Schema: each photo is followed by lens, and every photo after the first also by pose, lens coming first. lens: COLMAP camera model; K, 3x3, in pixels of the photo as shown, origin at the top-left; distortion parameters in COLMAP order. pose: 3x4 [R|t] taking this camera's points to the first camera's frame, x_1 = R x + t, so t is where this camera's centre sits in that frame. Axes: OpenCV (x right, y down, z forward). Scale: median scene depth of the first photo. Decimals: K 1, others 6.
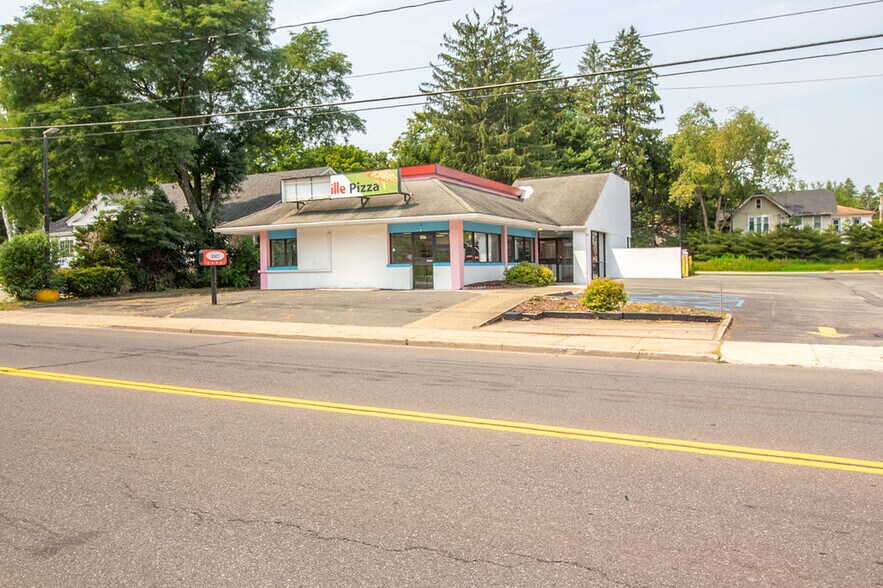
lens RADIAL K [[652.2, 0, 460.2], [0, 652.2, 269.1], [0, 0, 1]] dist [0.003972, 0.002325]
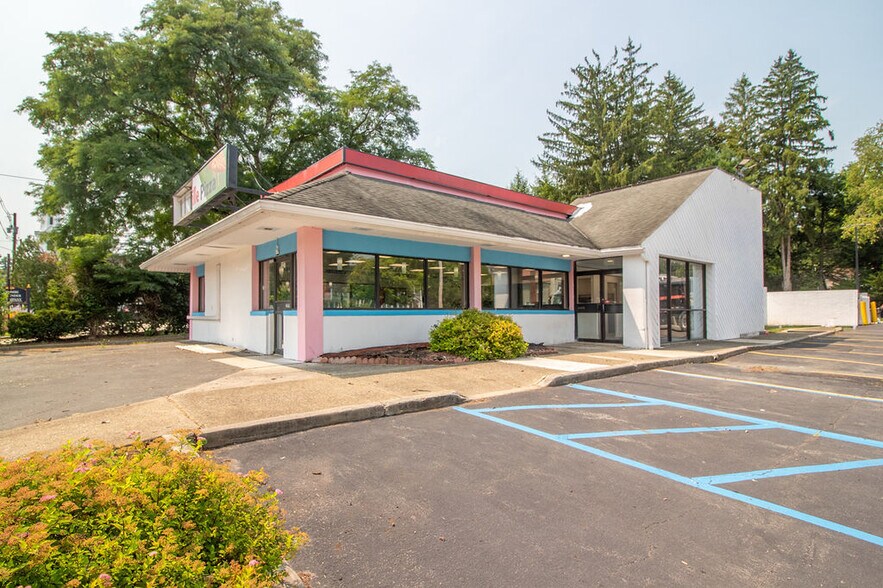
lens RADIAL K [[467.0, 0, 435.6], [0, 467.0, 302.9], [0, 0, 1]] dist [0.001360, -0.014662]
pose [[0.913960, 0.007700, -0.405732, 0.166197], [-0.013671, 0.999837, -0.011819, -0.008319], [0.405575, 0.016349, 0.913916, 0.477661]]
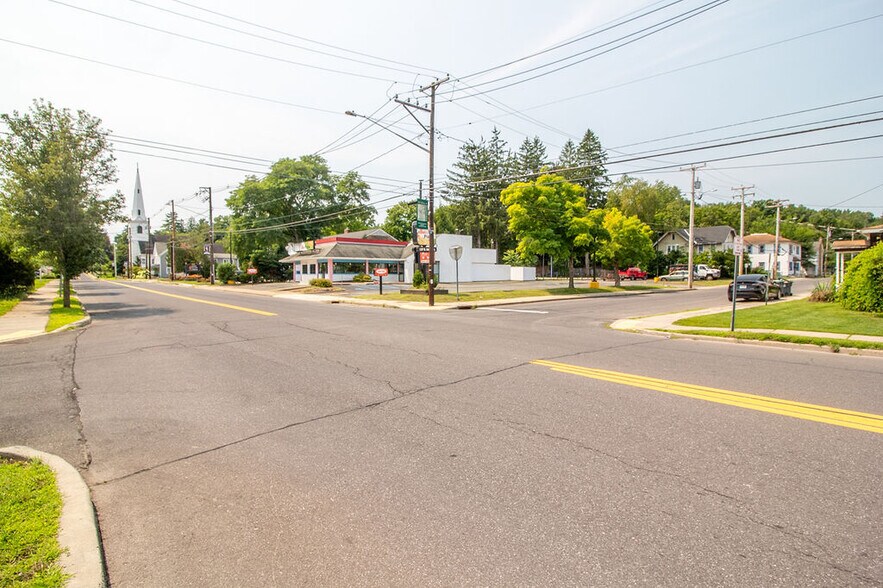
lens RADIAL K [[450.7, 0, 437.5], [0, 450.7, 294.0], [0, 0, 1]] dist [0.003936, -0.014009]
pose [[0.917256, 0.030630, -0.397118, 0.838818], [-0.014594, 0.998954, 0.043341, -0.008102], [0.398030, -0.033959, 0.916744, -0.438999]]
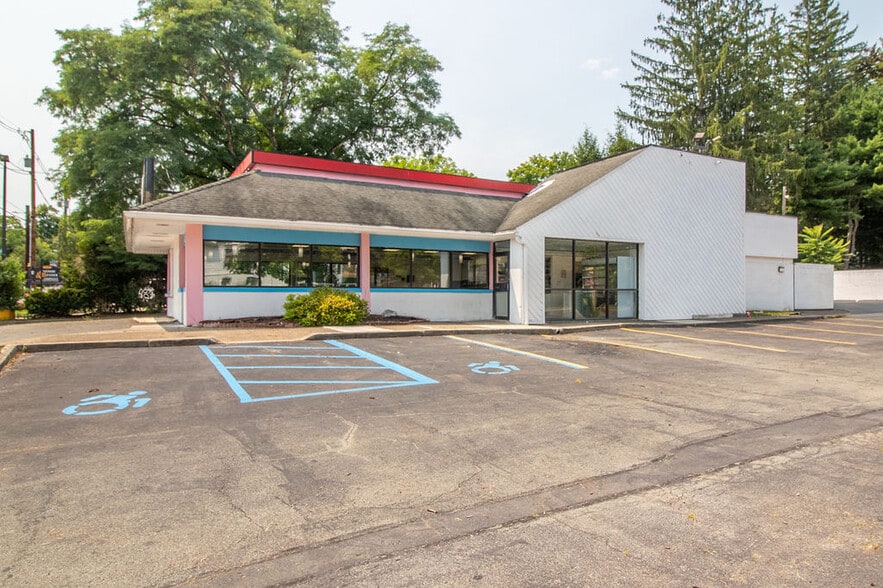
lens RADIAL K [[608.7, 0, 504.1], [0, 608.7, 298.1], [0, 0, 1]] dist [0.007952, -0.026046]
pose [[0.850082, 0.021247, -0.526221, 0.420681], [-0.016409, 0.999769, 0.013858, -0.008293], [0.526394, -0.003146, 0.850235, 0.429623]]
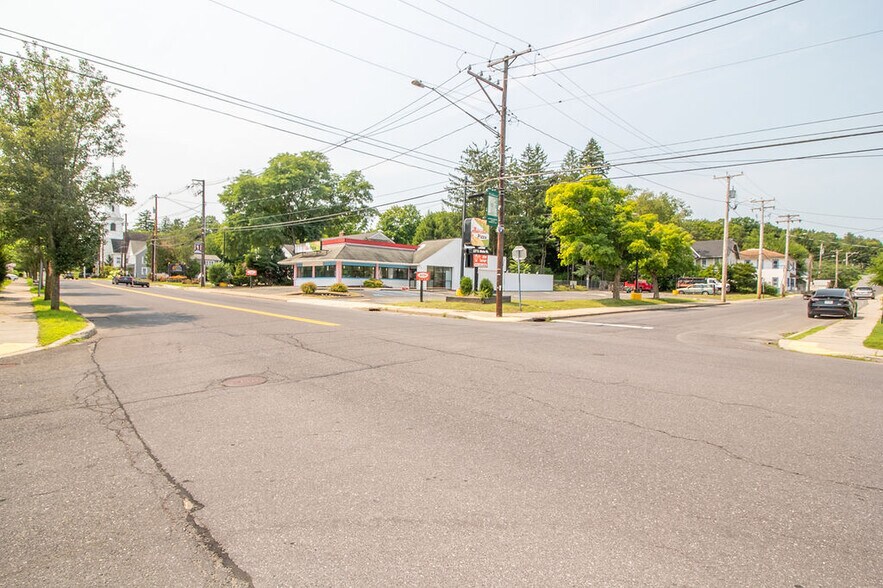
lens RADIAL K [[450.7, 0, 437.5], [0, 450.7, 294.0], [0, 0, 1]] dist [0.003936, -0.014009]
pose [[0.936238, 0.044301, -0.348562, 0.689440], [-0.038629, 0.998984, 0.023209, -0.000100], [0.349236, -0.008265, 0.936998, -0.387771]]
